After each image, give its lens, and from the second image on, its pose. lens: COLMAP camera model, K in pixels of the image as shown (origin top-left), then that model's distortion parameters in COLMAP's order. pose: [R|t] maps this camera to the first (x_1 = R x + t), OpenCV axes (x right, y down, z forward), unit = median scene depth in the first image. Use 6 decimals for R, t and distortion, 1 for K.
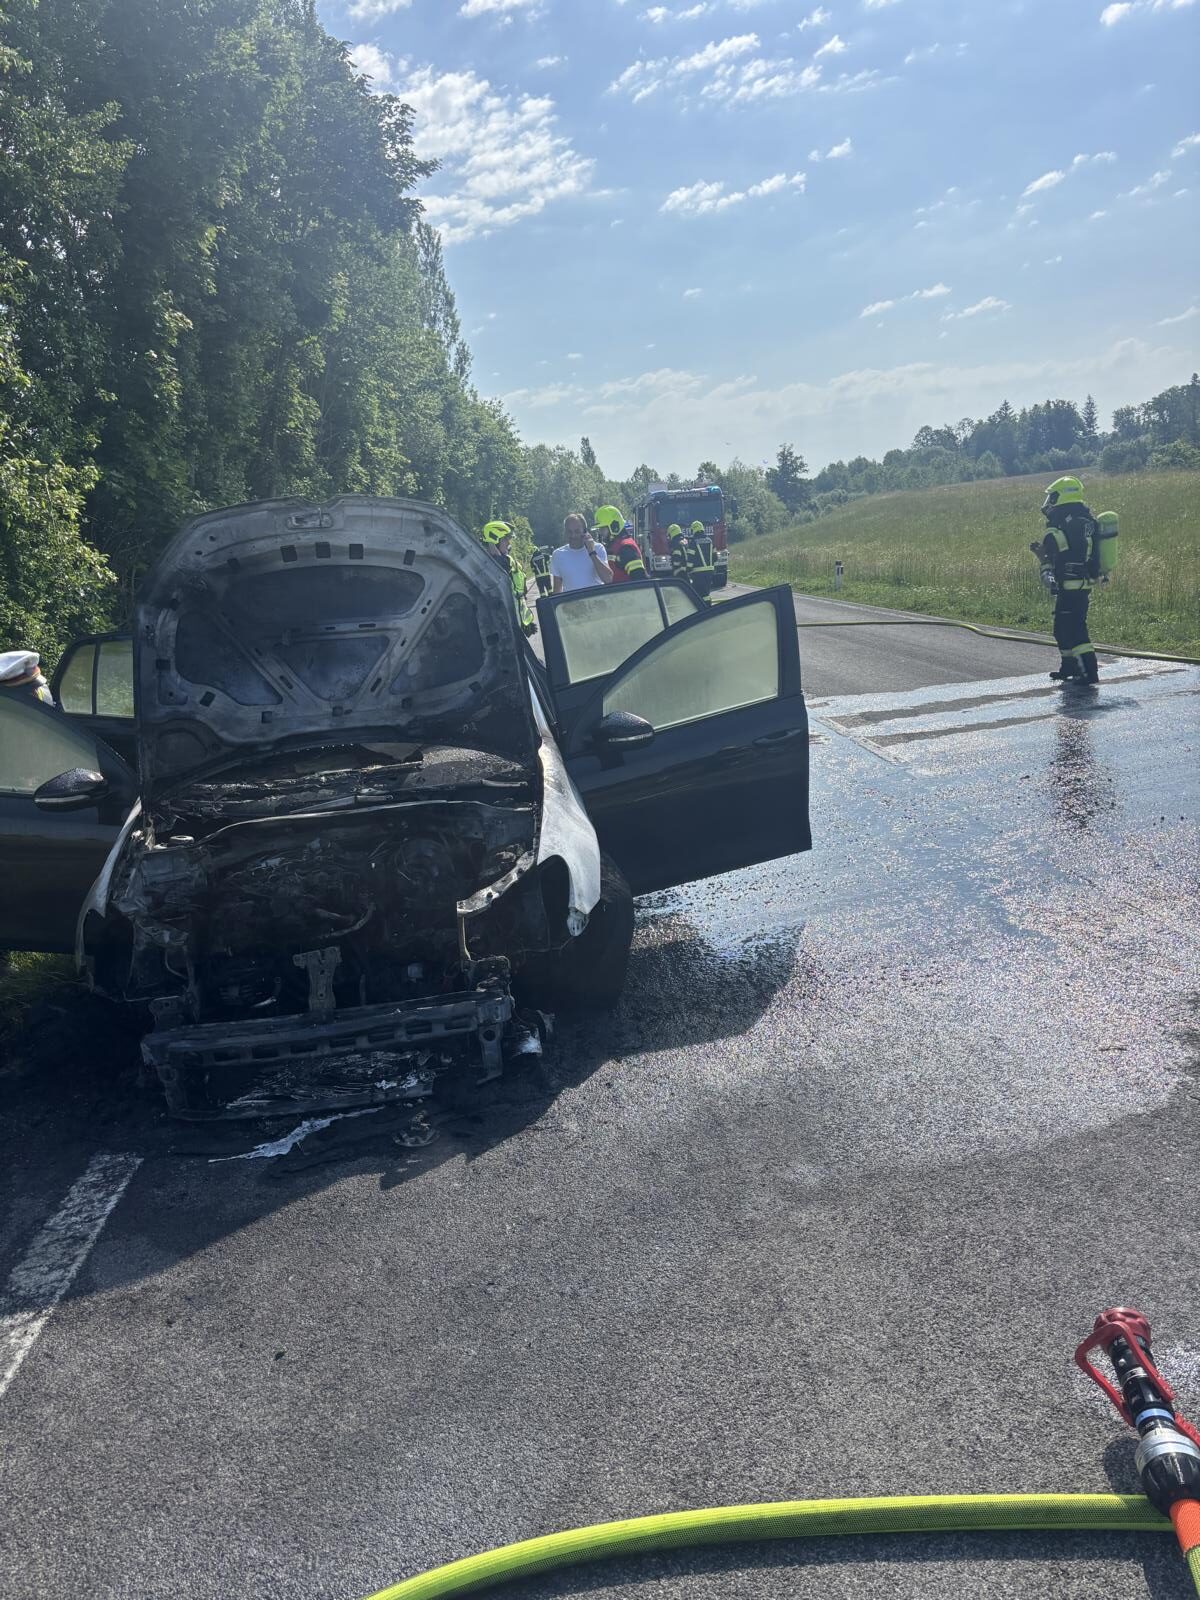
lens RADIAL K [[1205.1, 0, 612.9], [0, 1205.1, 787.4], [0, 0, 1]] dist [0.048933, -0.053331]
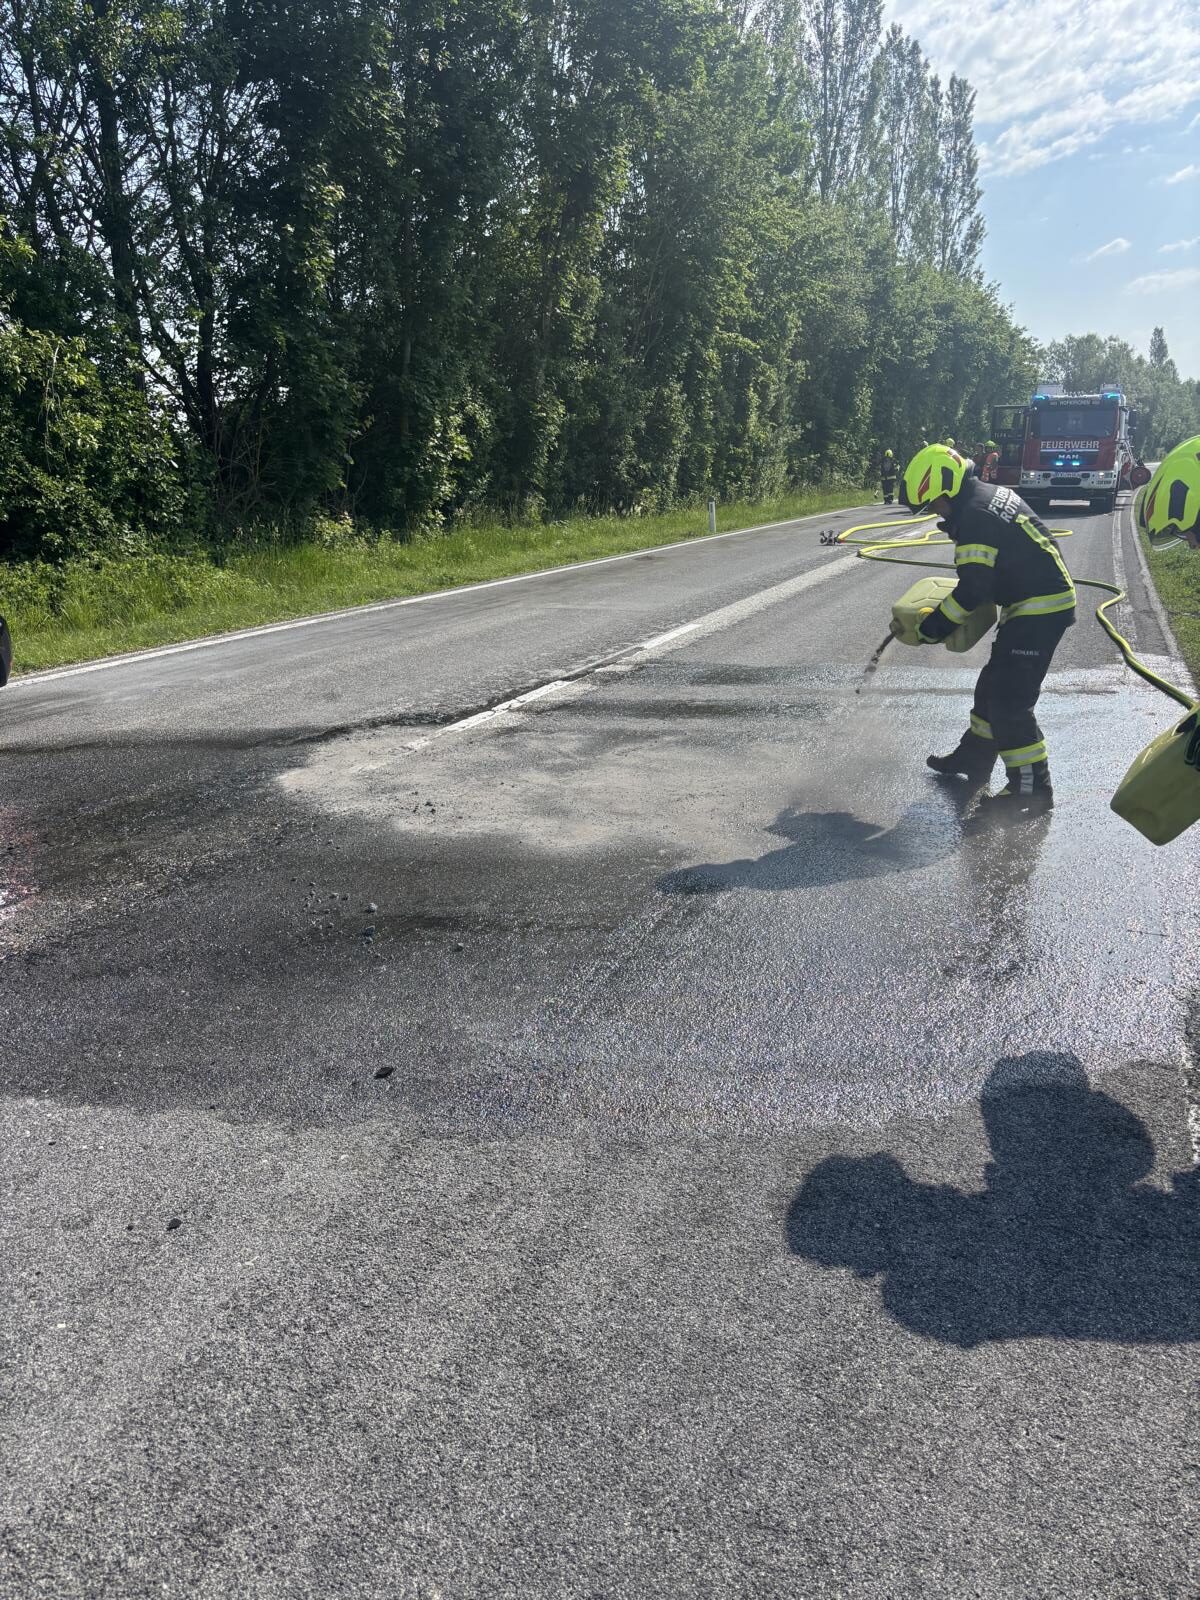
lens RADIAL K [[1205.1, 0, 598.8], [0, 1205.1, 801.4], [0, 0, 1]] dist [0.048933, -0.053331]
pose [[0.900370, 0.190203, -0.391352, 0.125504], [-0.151618, 0.980174, 0.127556, -0.020388], [0.407855, -0.055511, 0.911358, 0.055847]]
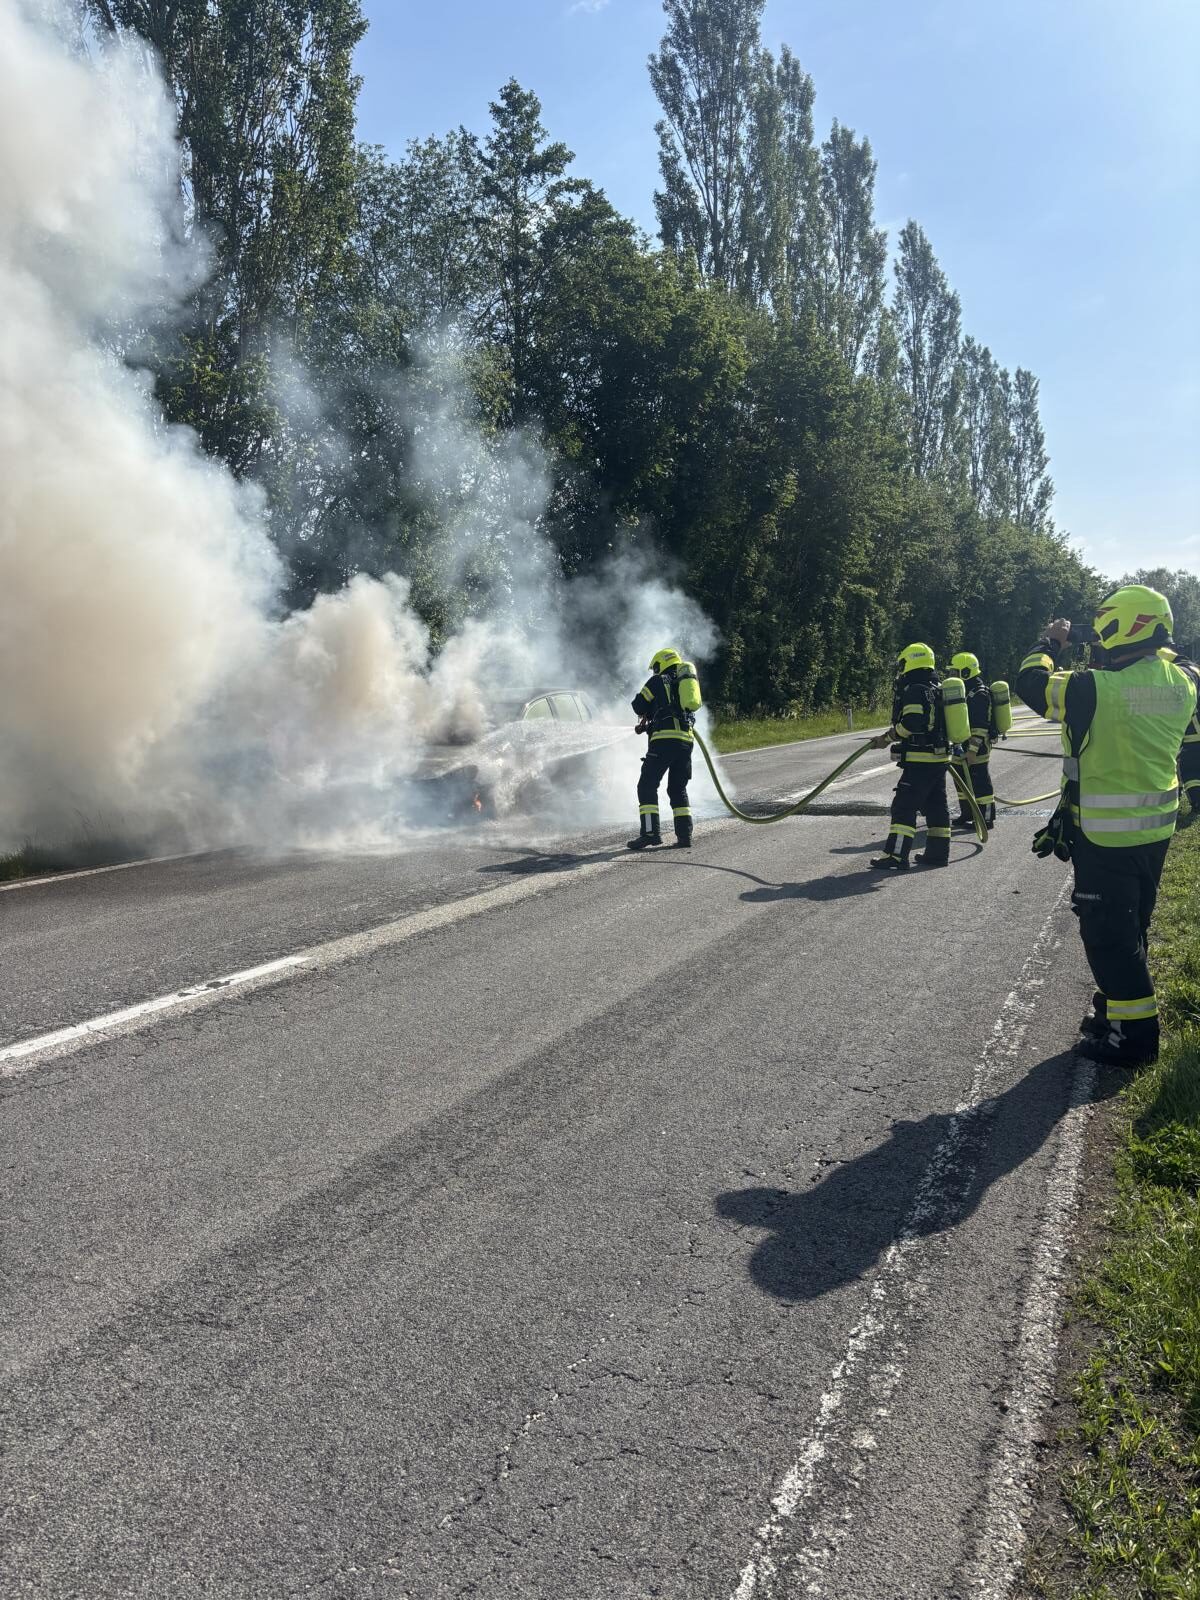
lens RADIAL K [[1205.1, 0, 618.2], [0, 1205.1, 775.1], [0, 0, 1]] dist [0.048933, -0.053331]
pose [[0.873780, 0.117820, -0.471834, 0.164041], [-0.162547, 0.985166, -0.055015, 0.016110], [0.458353, 0.124766, 0.879969, -0.147450]]
